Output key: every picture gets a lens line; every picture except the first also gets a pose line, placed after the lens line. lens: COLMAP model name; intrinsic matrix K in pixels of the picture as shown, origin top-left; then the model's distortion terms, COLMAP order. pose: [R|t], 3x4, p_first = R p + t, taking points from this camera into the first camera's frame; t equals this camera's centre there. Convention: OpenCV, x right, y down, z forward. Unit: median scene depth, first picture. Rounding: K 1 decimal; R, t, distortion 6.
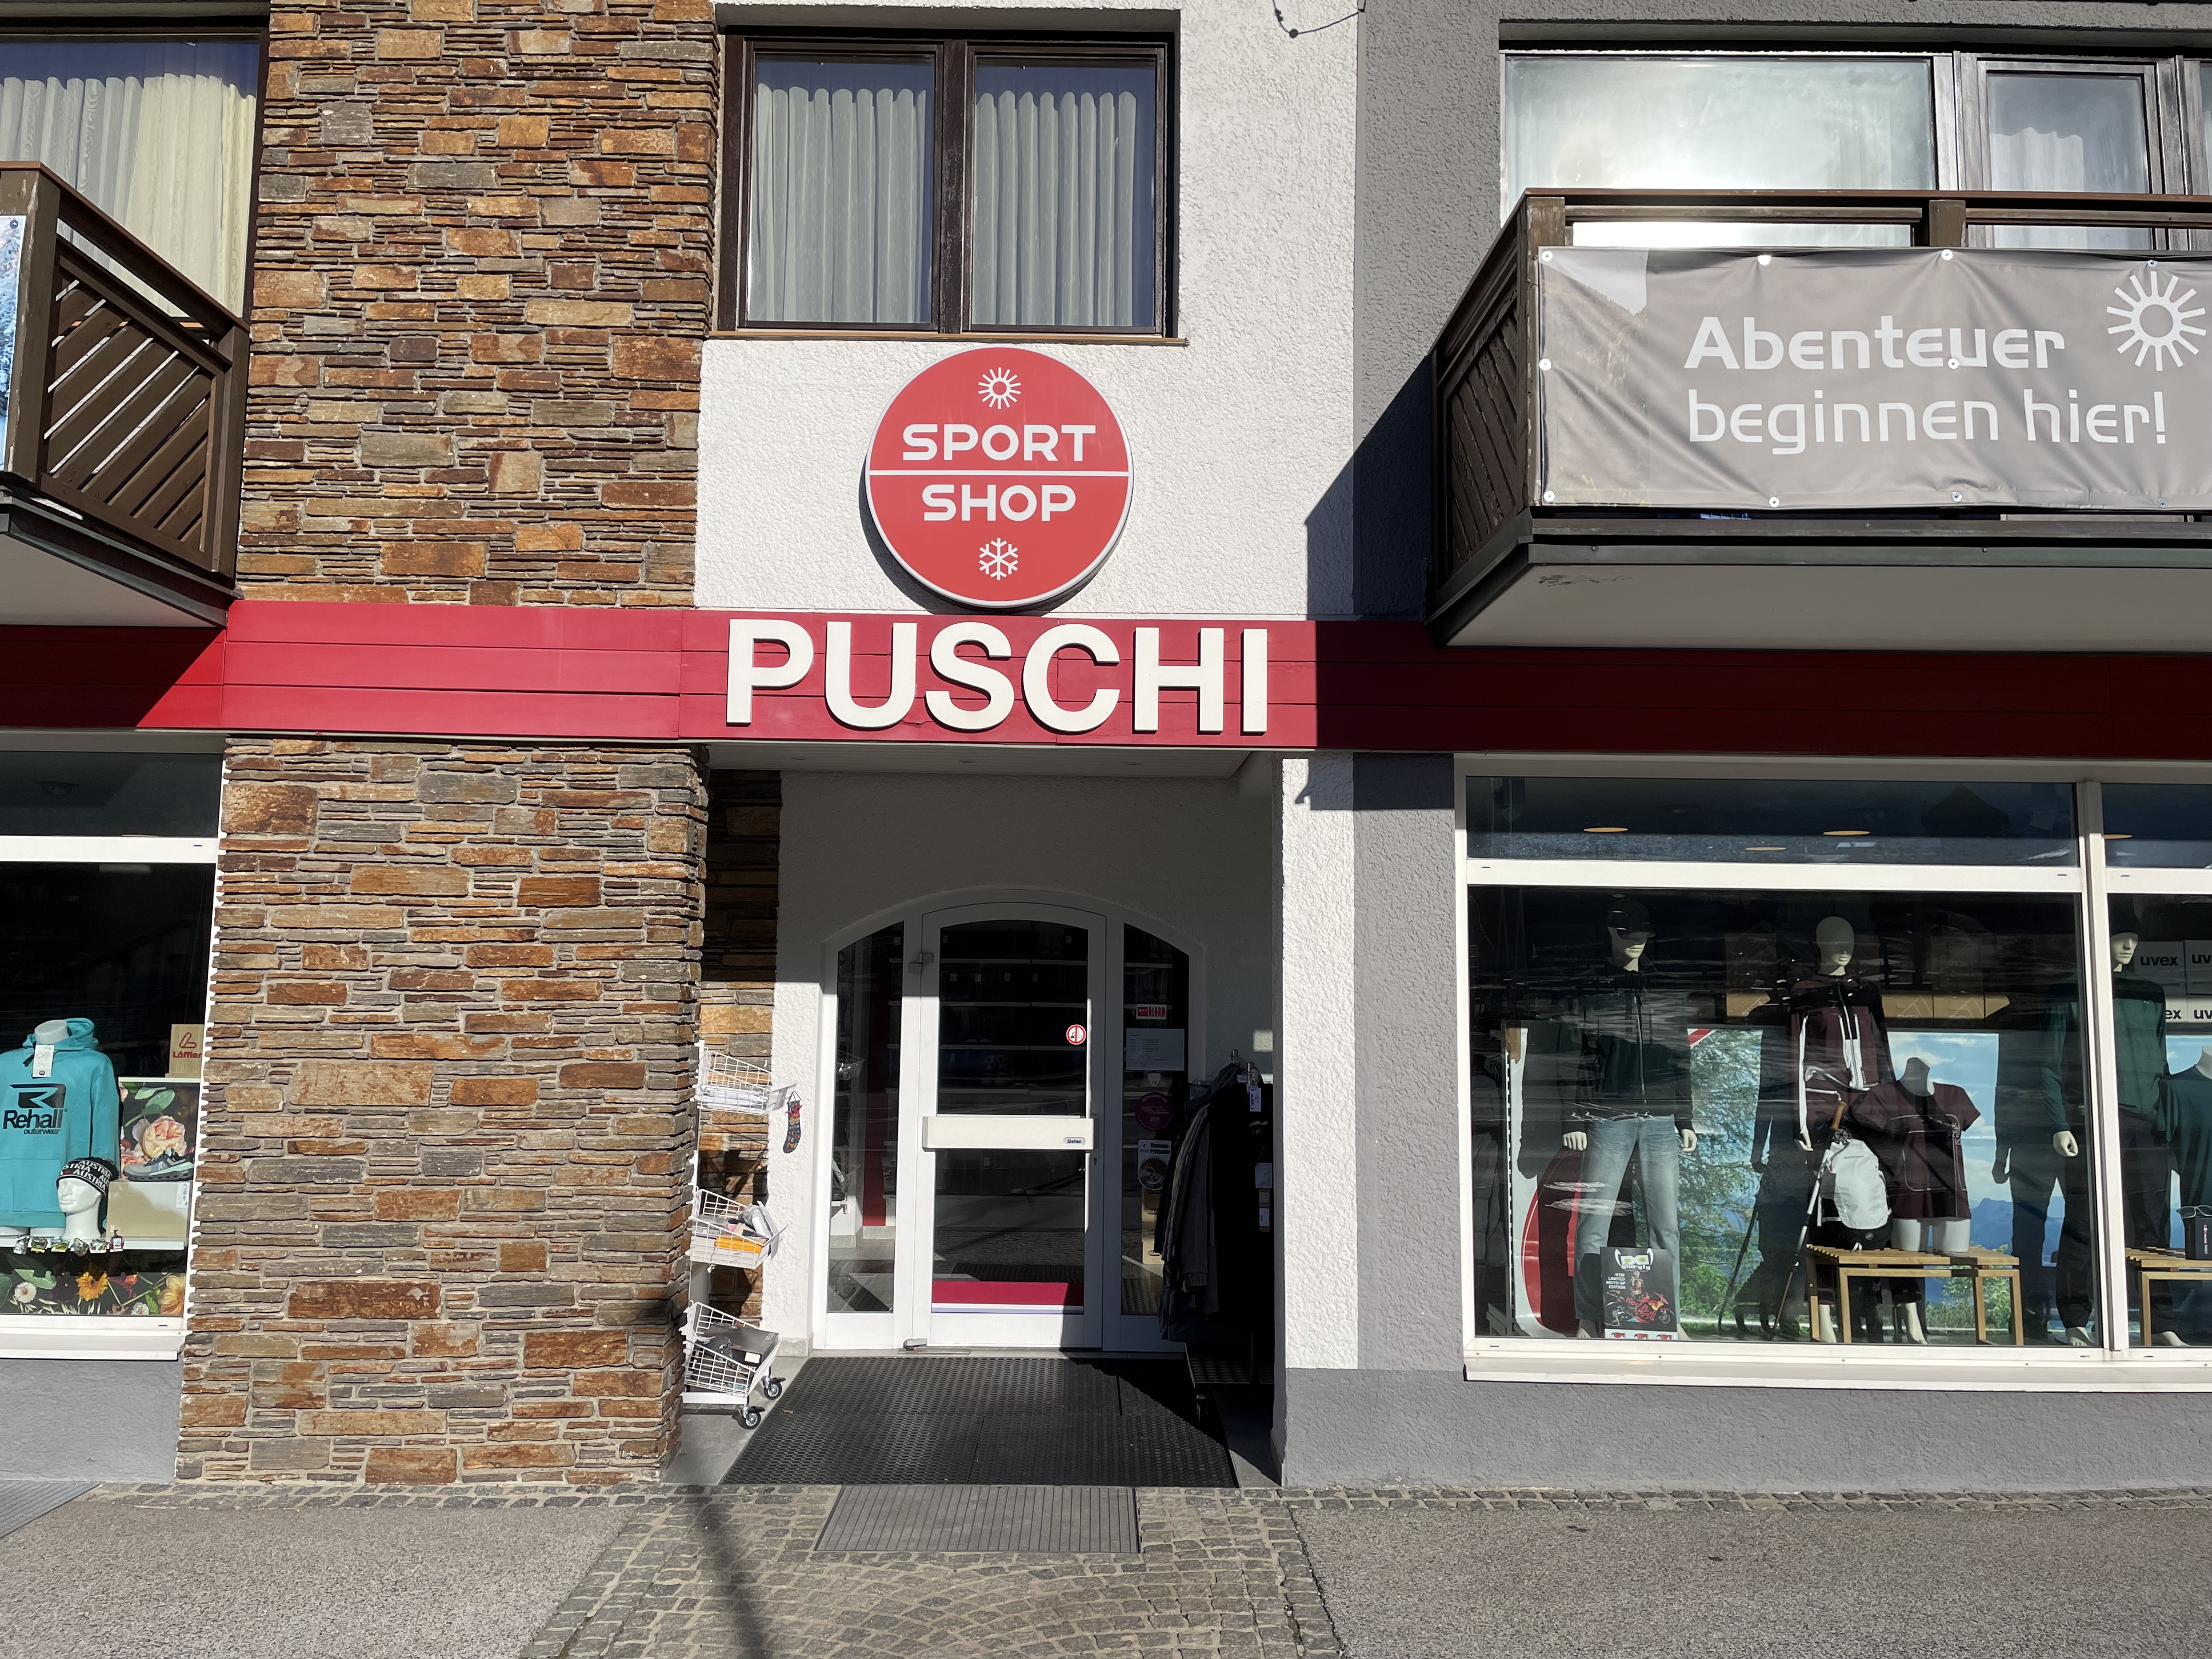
lens RADIAL K [[1721.5, 0, 1106.0], [0, 1721.5, 829.5], [0, 0, 1]] dist [0.116803, -0.149433]
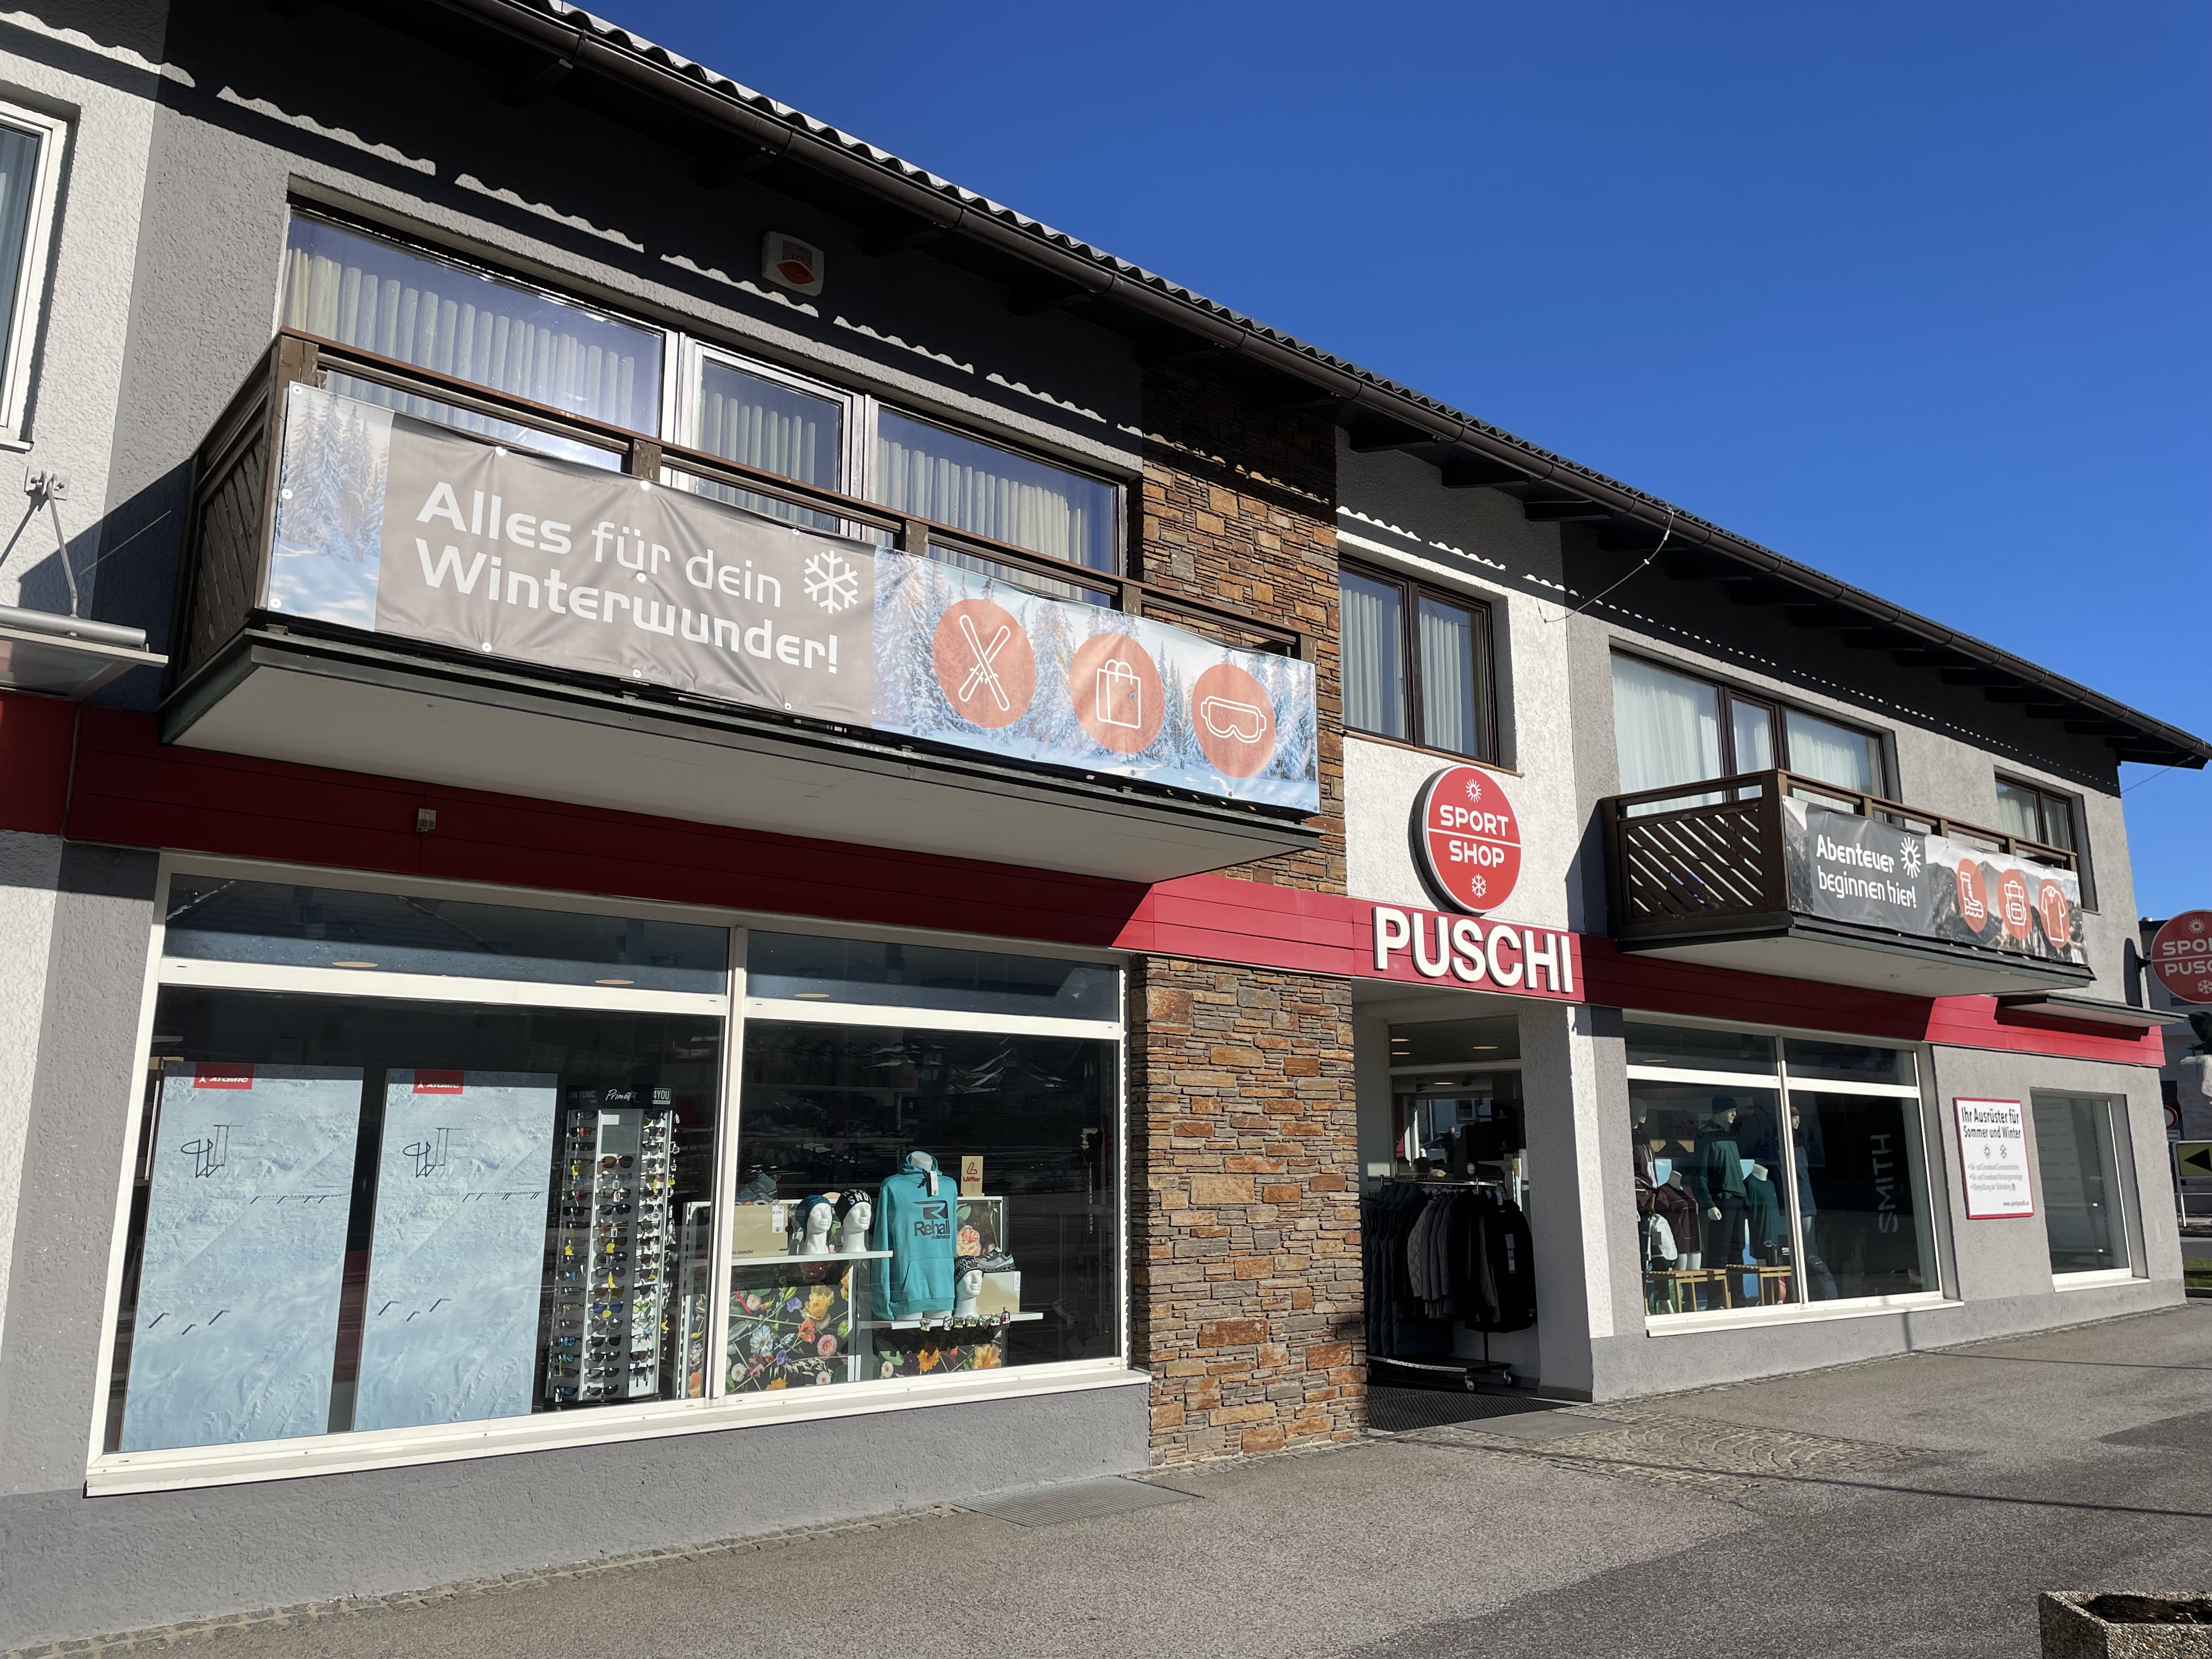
lens RADIAL K [[1721.5, 0, 1106.0], [0, 1721.5, 829.5], [0, 0, 1]] dist [0.116803, -0.149433]
pose [[0.757037, 0.115137, 0.643147, -1.502923], [-0.048178, 0.991508, -0.120792, 0.019628], [-0.651594, 0.060459, 0.756155, -0.101361]]
